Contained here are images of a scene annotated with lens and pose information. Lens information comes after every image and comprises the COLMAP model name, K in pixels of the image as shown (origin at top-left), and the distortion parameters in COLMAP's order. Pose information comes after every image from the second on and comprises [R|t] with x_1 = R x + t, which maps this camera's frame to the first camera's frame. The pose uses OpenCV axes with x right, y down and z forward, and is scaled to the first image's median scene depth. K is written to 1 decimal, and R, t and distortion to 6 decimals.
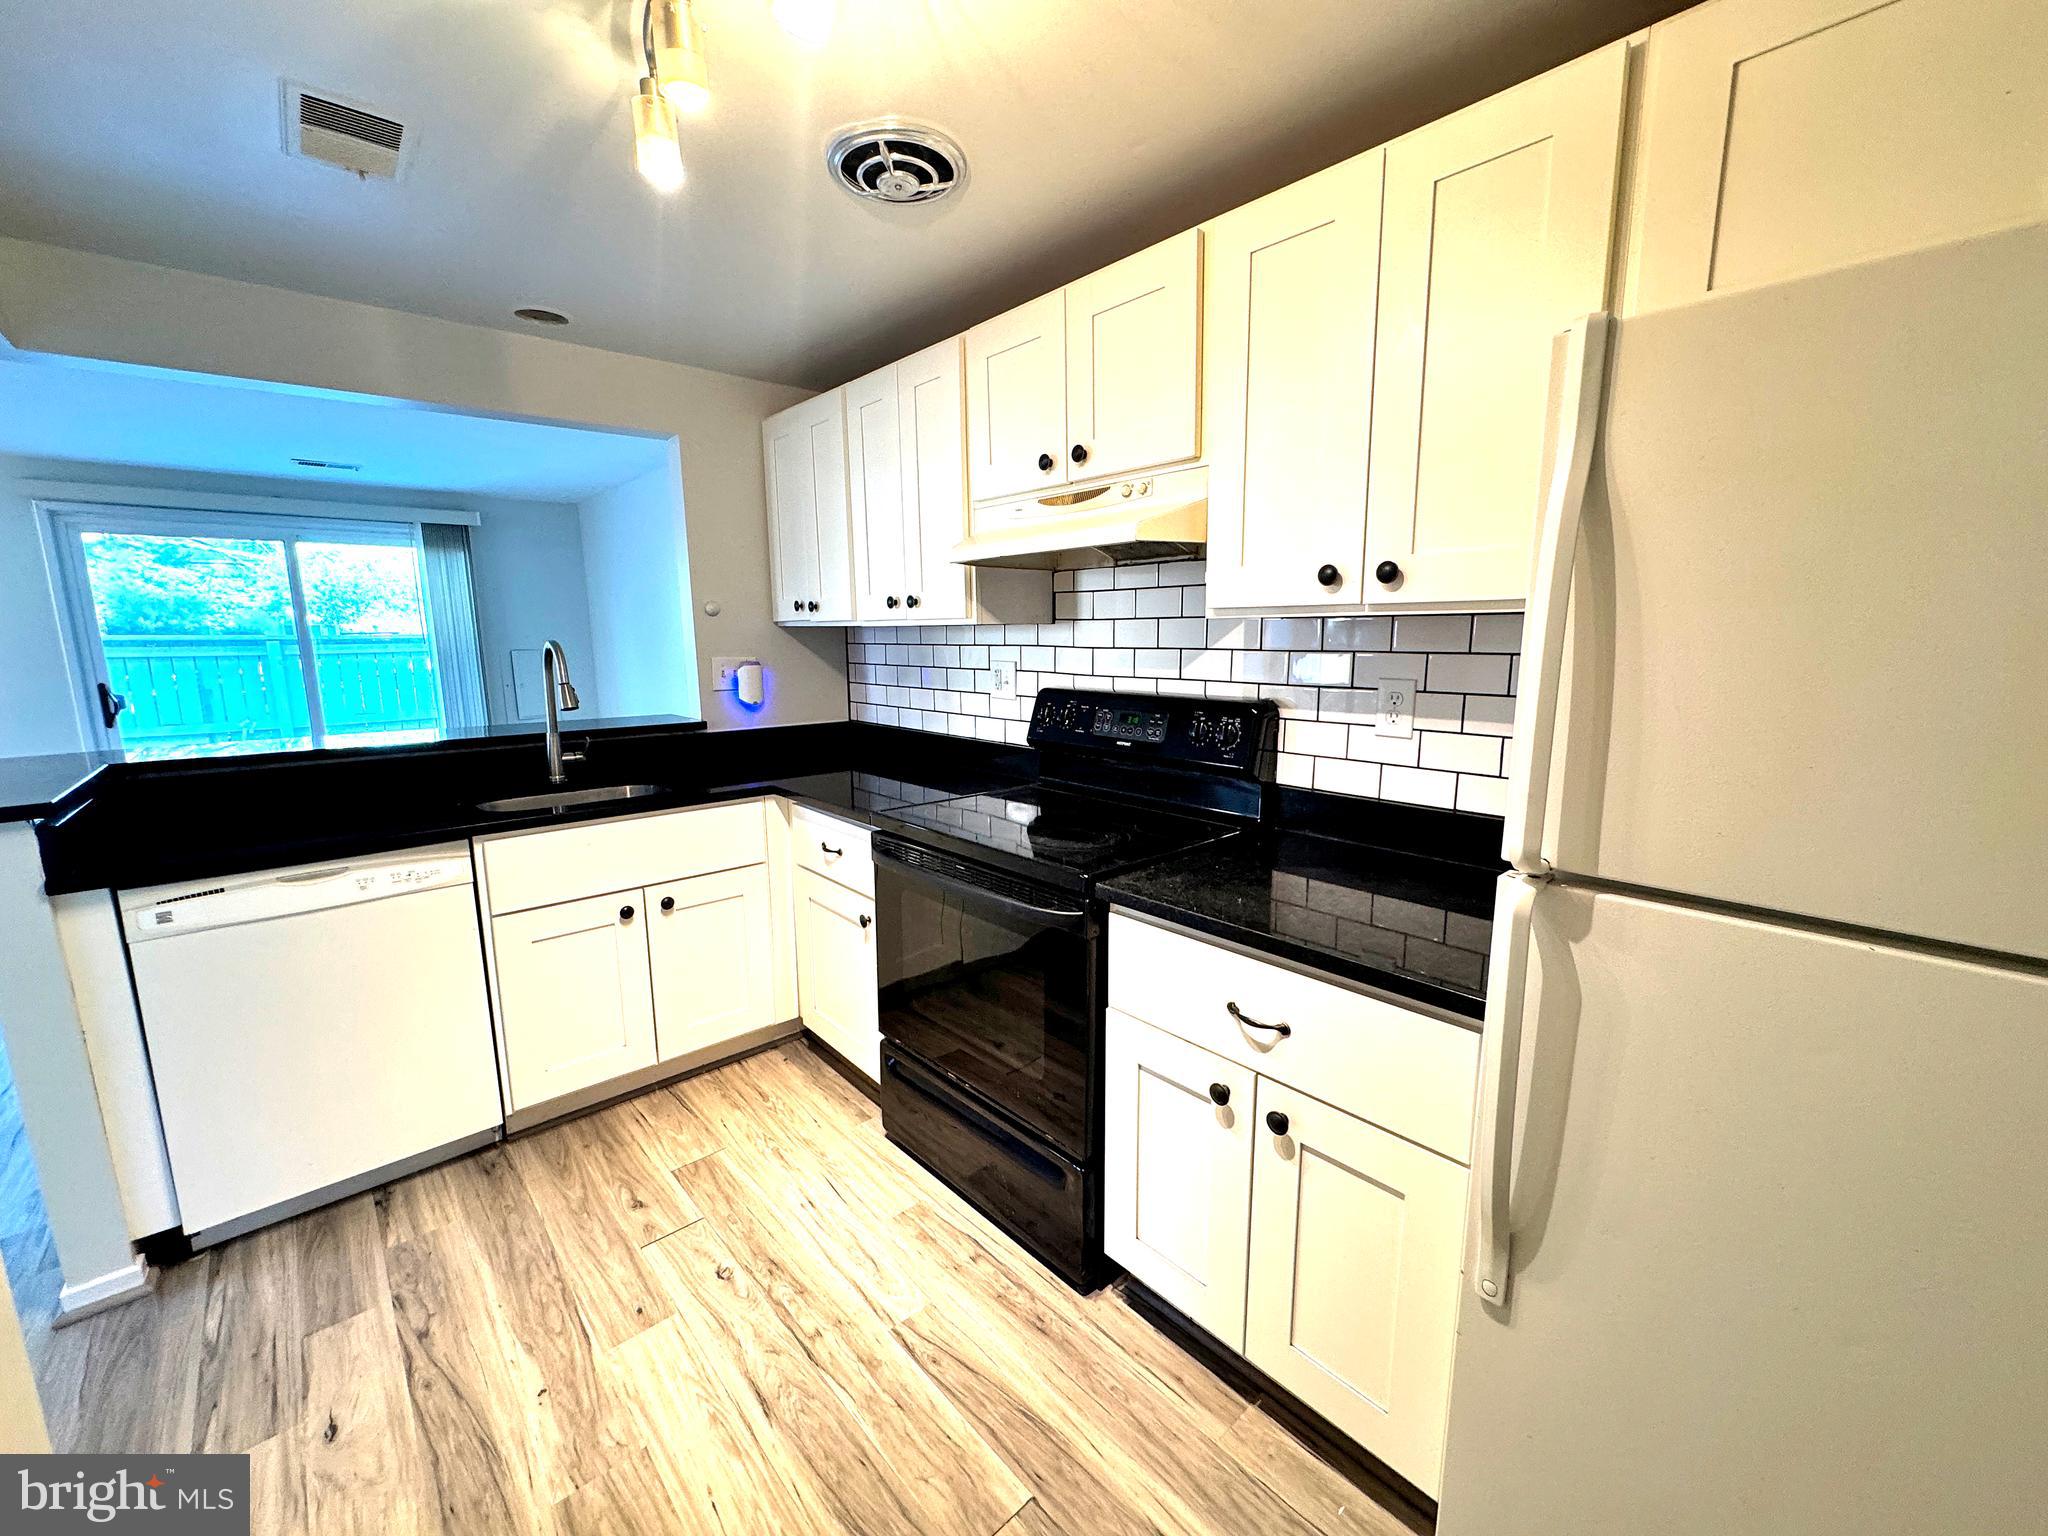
lens RADIAL K [[818.0, 0, 1026.0], [0, 818.0, 767.3], [0, 0, 1]] dist [-0.001460, 0.000565]
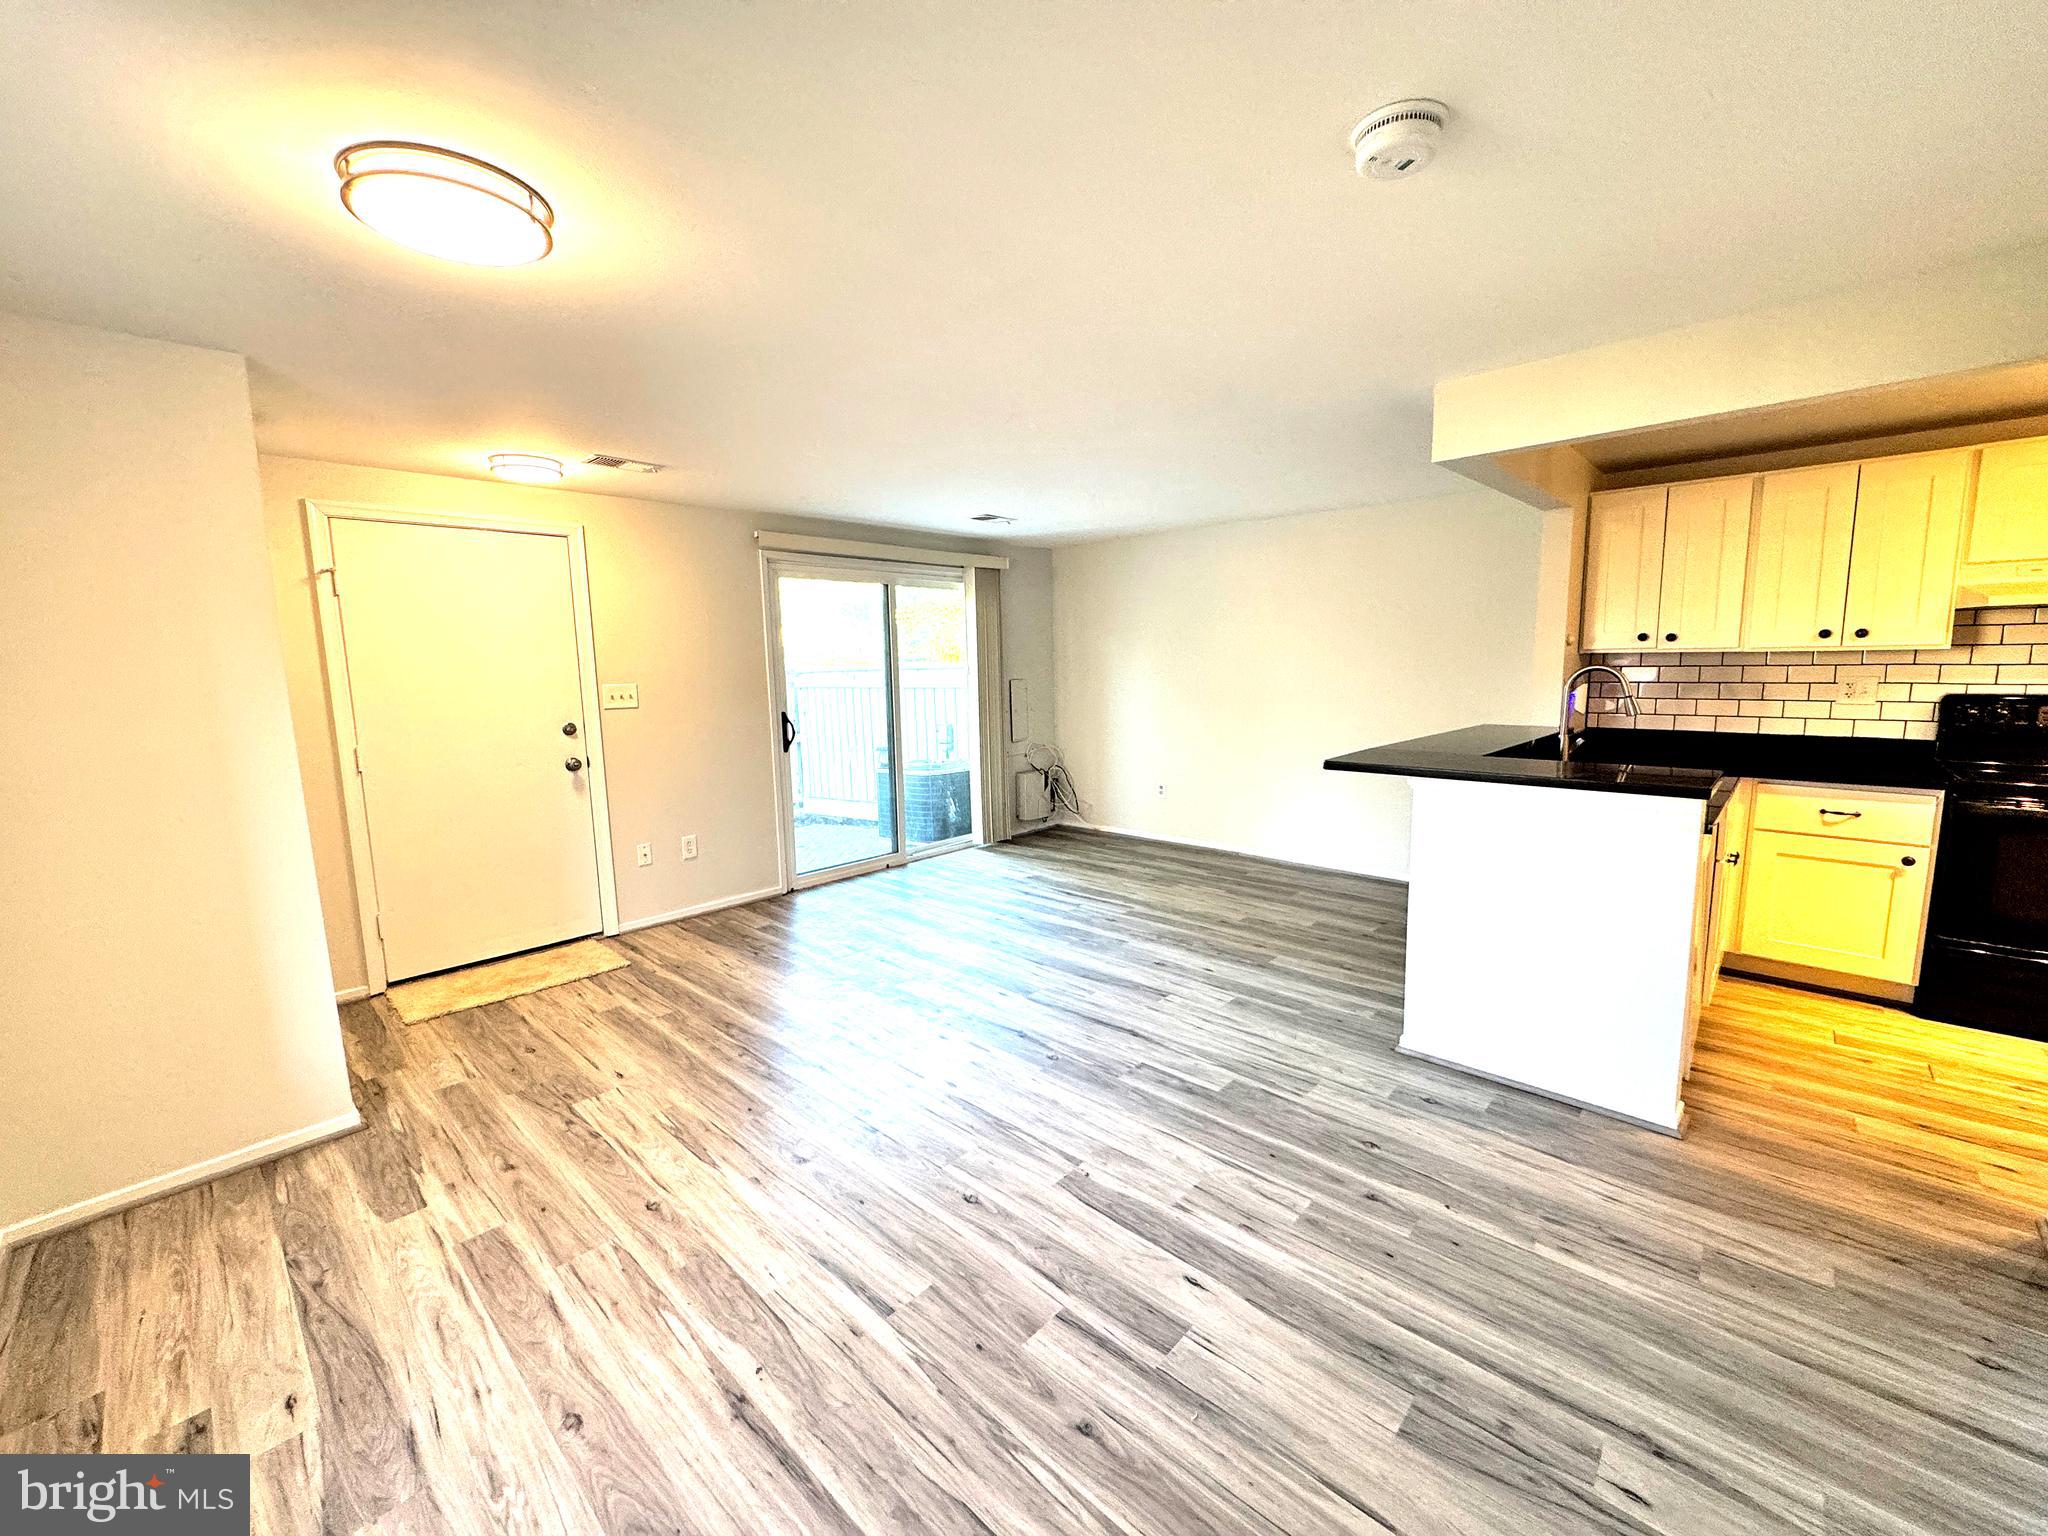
lens RADIAL K [[818.0, 0, 1027.3], [0, 818.0, 761.9], [0, 0, 1]] dist [-0.001460, 0.000565]
pose [[0.996712, -0.020192, 0.078466, -1.764986], [0.023545, 0.998838, -0.042043, 0.040826], [-0.077525, 0.043752, 0.996030, -0.266860]]
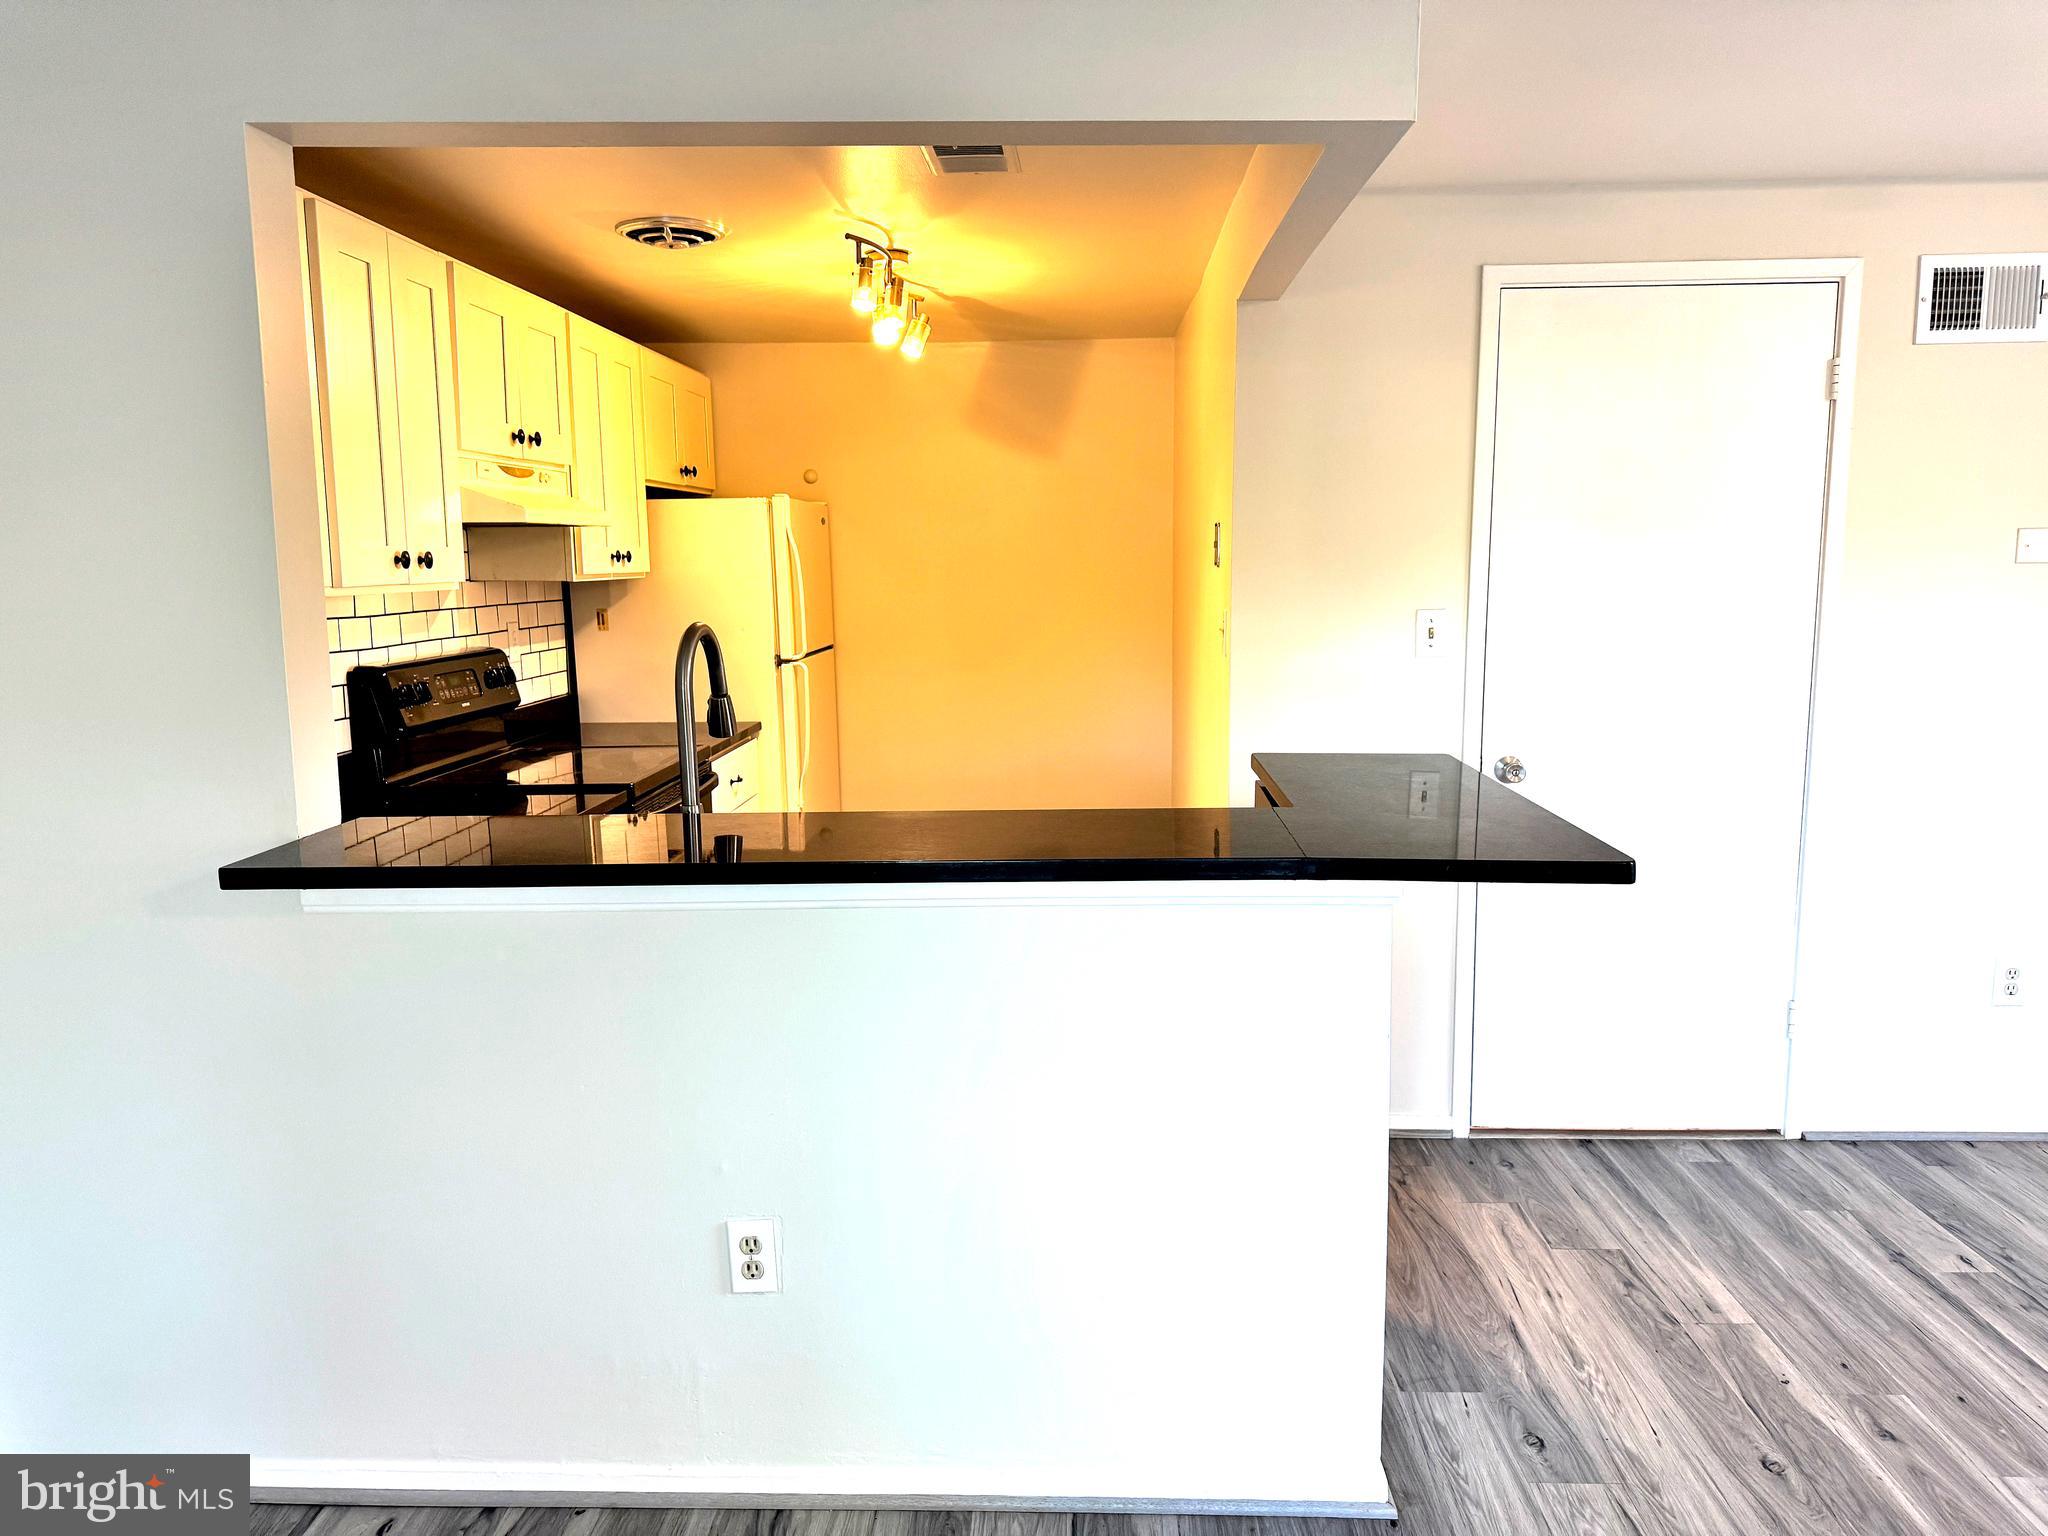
lens RADIAL K [[1454.6, 0, 1025.1], [0, 1454.6, 771.4], [0, 0, 1]] dist [0.044297, -0.050758]
pose [[-0.714603, -0.085909, 0.694235, -1.555441], [0.133236, 0.957548, 0.255637, -0.304546], [-0.686725, 0.275176, -0.672820, 1.678652]]
